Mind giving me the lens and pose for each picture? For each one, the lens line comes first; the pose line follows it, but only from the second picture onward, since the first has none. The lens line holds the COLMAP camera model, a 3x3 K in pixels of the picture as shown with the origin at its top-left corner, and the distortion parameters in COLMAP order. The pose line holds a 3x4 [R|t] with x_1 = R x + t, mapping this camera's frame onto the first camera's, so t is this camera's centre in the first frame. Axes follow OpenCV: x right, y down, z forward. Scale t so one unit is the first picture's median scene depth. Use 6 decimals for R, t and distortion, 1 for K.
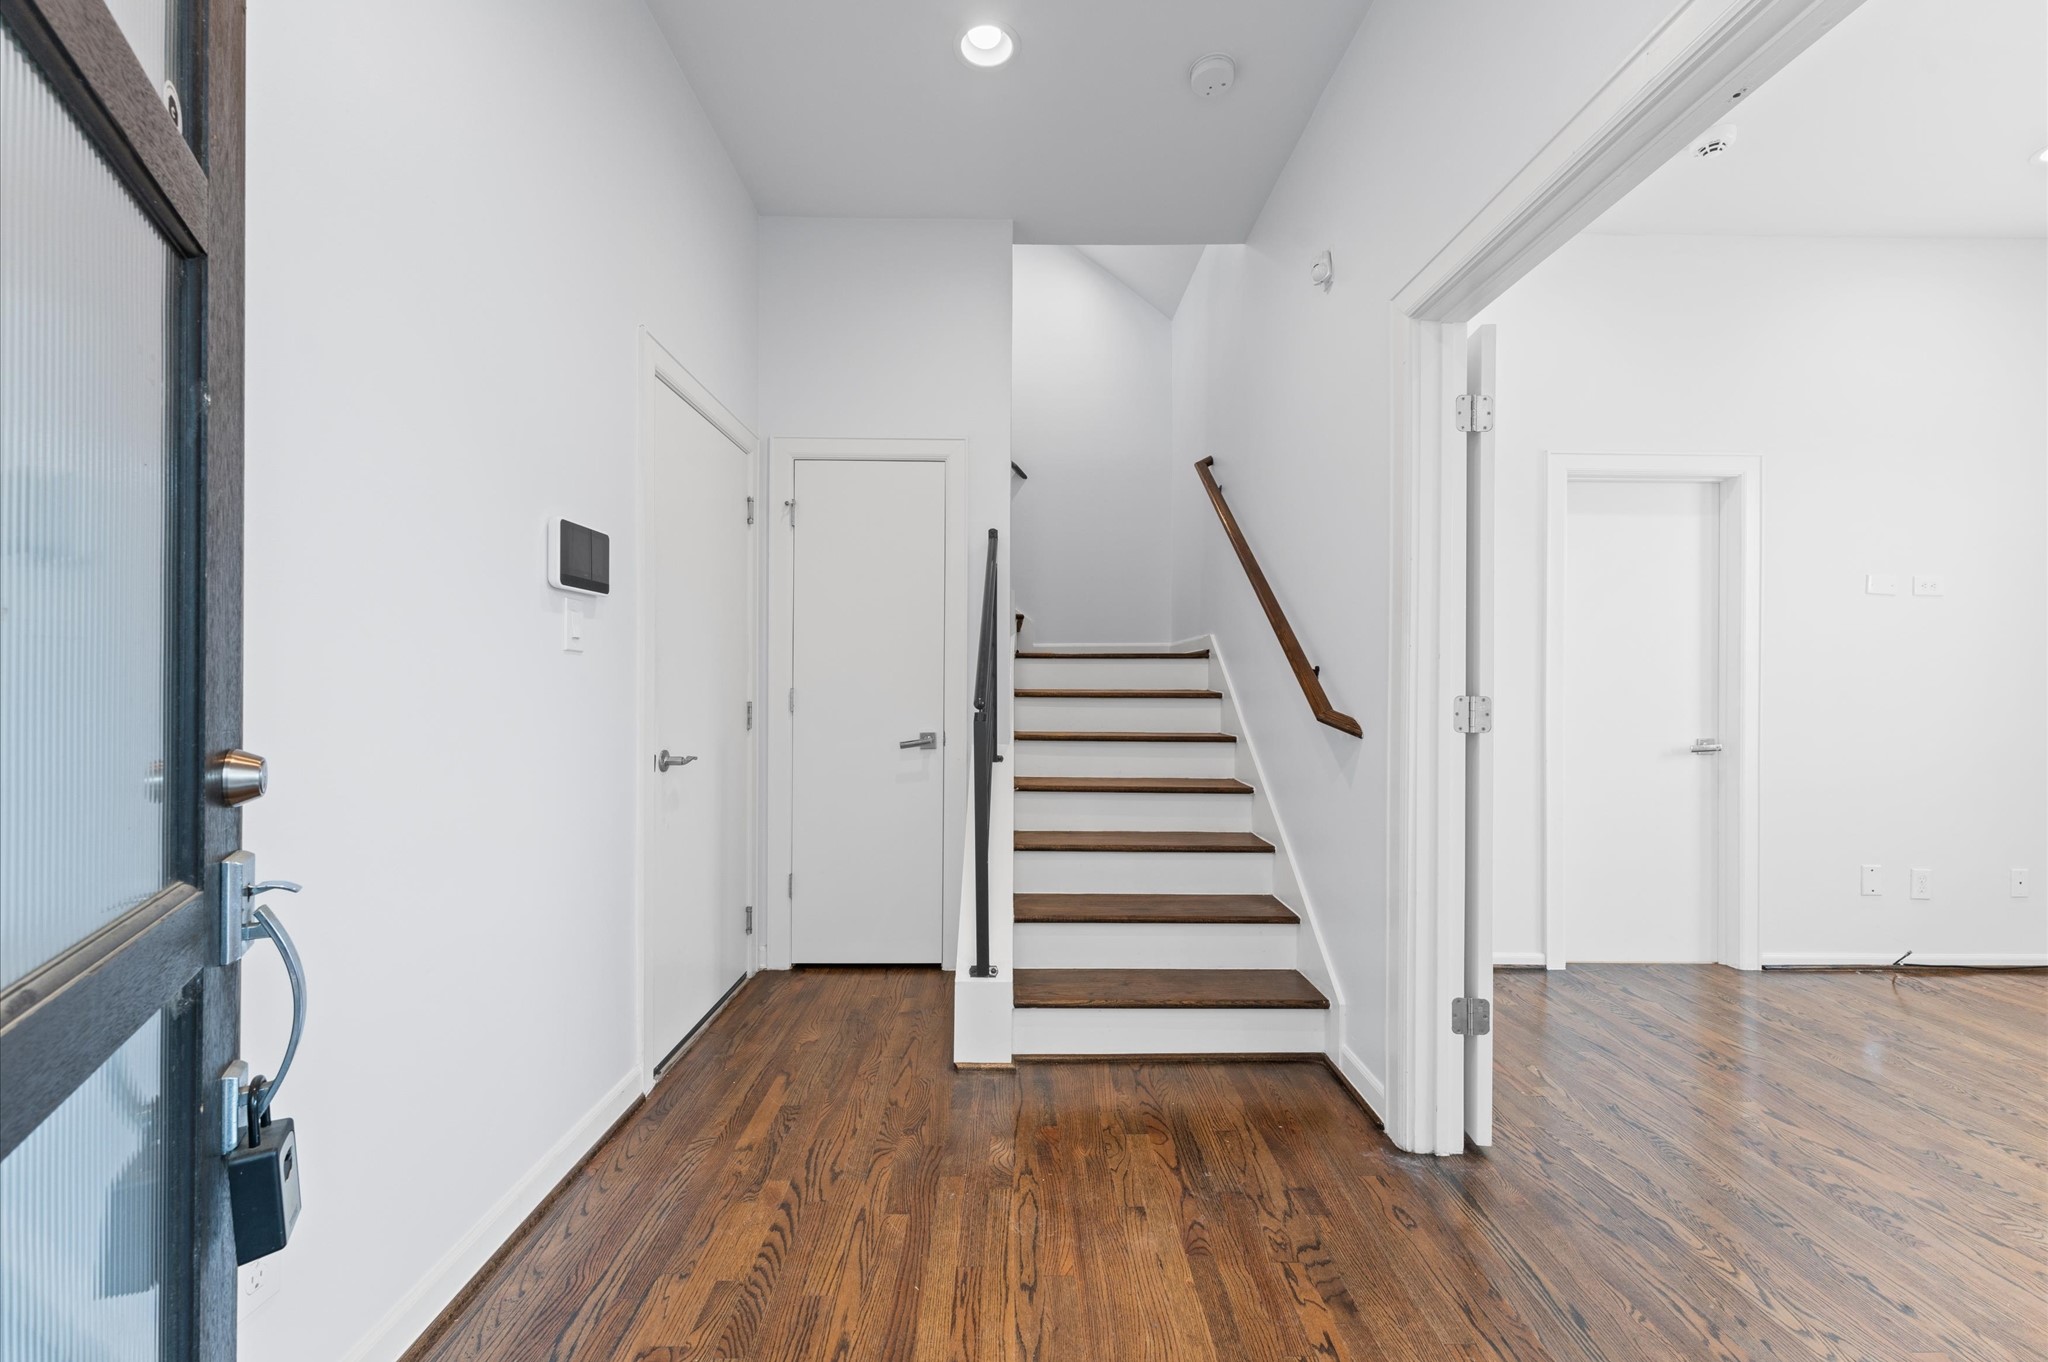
lens RADIAL K [[827.0, 0, 1024.7], [0, 827.0, 687.3], [0, 0, 1]] dist [0.000873, 0.000556]
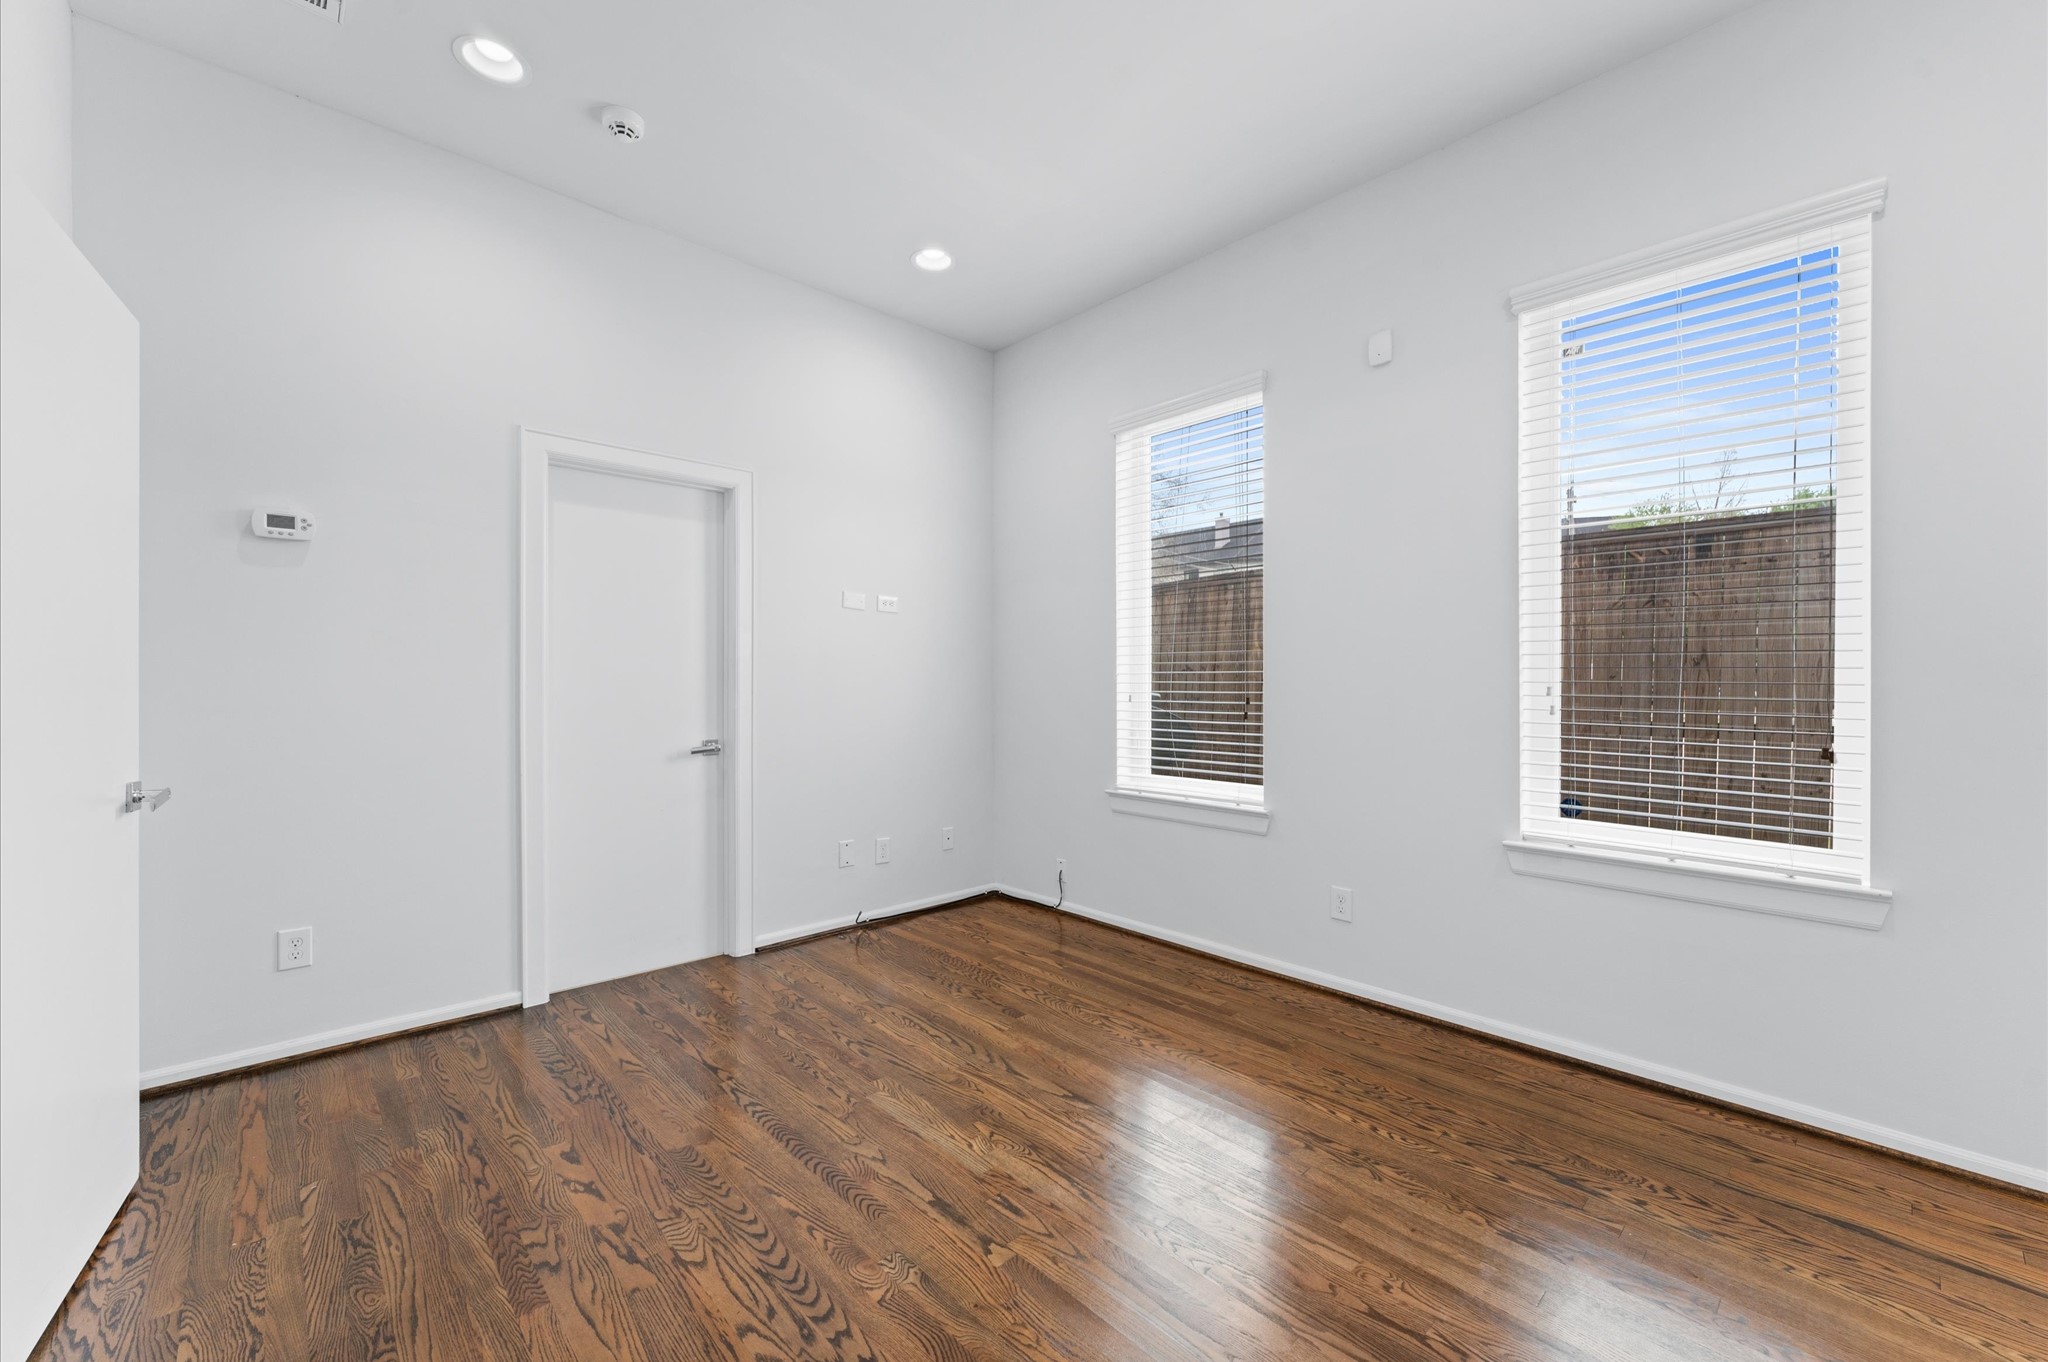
lens RADIAL K [[821.3, 0, 1024.0], [0, 821.3, 681.0], [0, 0, 1]] dist [0.012380, -0.000135]
pose [[0.739350, -0.003466, 0.673312, 0.613147], [0.004333, 0.999991, 0.000389, -0.013164], [-0.673307, 0.002630, 0.739358, -0.031891]]
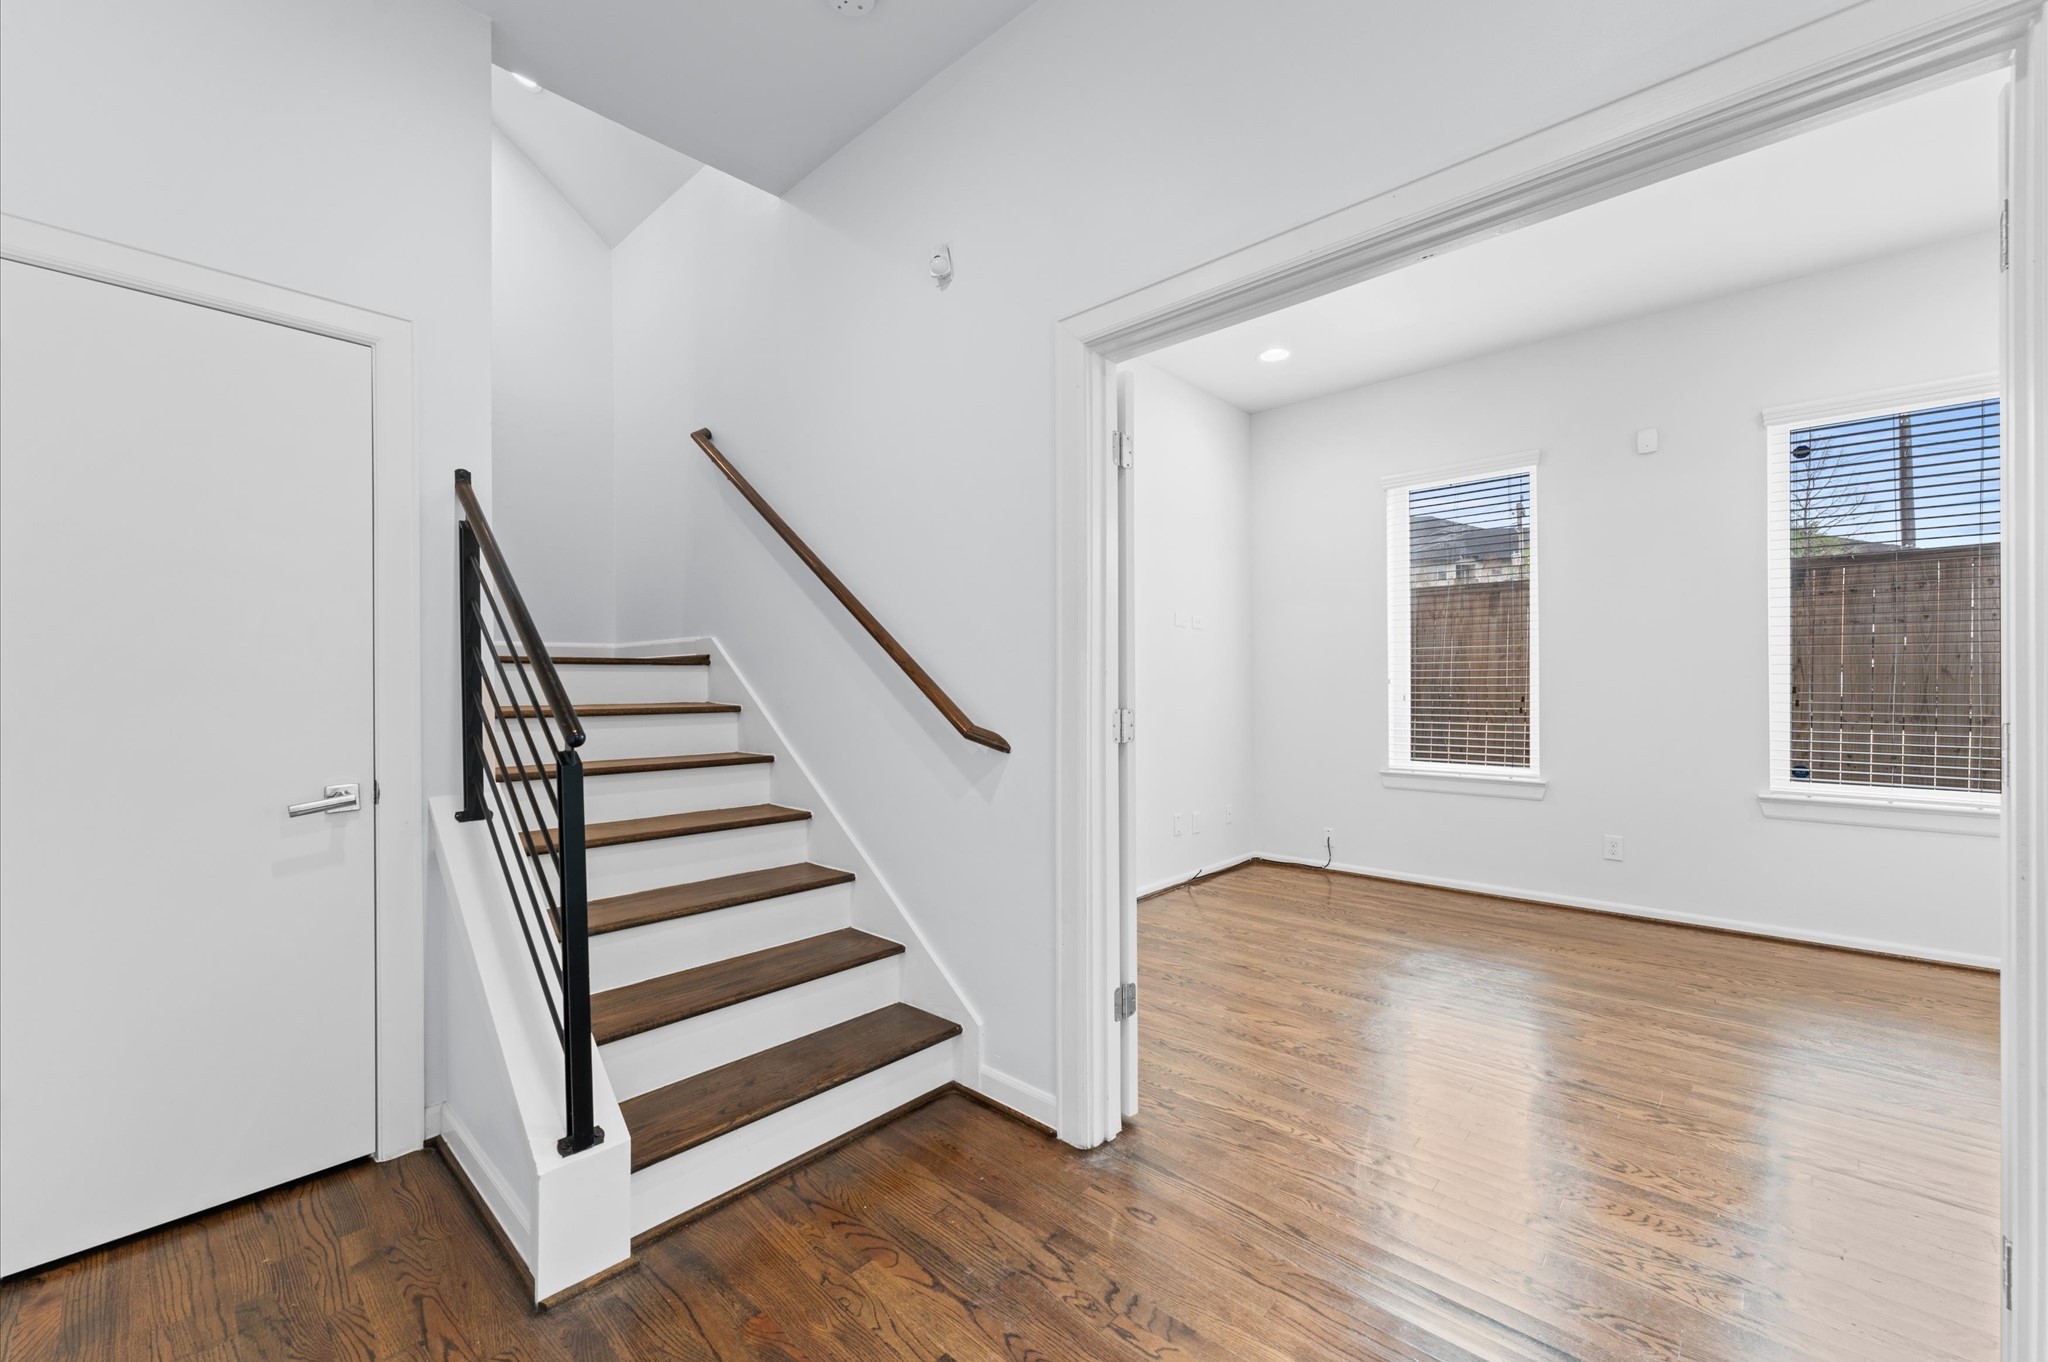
lens RADIAL K [[827.0, 0, 1024.7], [0, 827.0, 687.3], [0, 0, 1]] dist [0.000873, 0.000556]
pose [[0.687244, -0.008142, 0.726381, -0.288218], [0.009336, 0.999954, 0.002376, -0.017860], [-0.726367, 0.005149, 0.687288, 0.288282]]
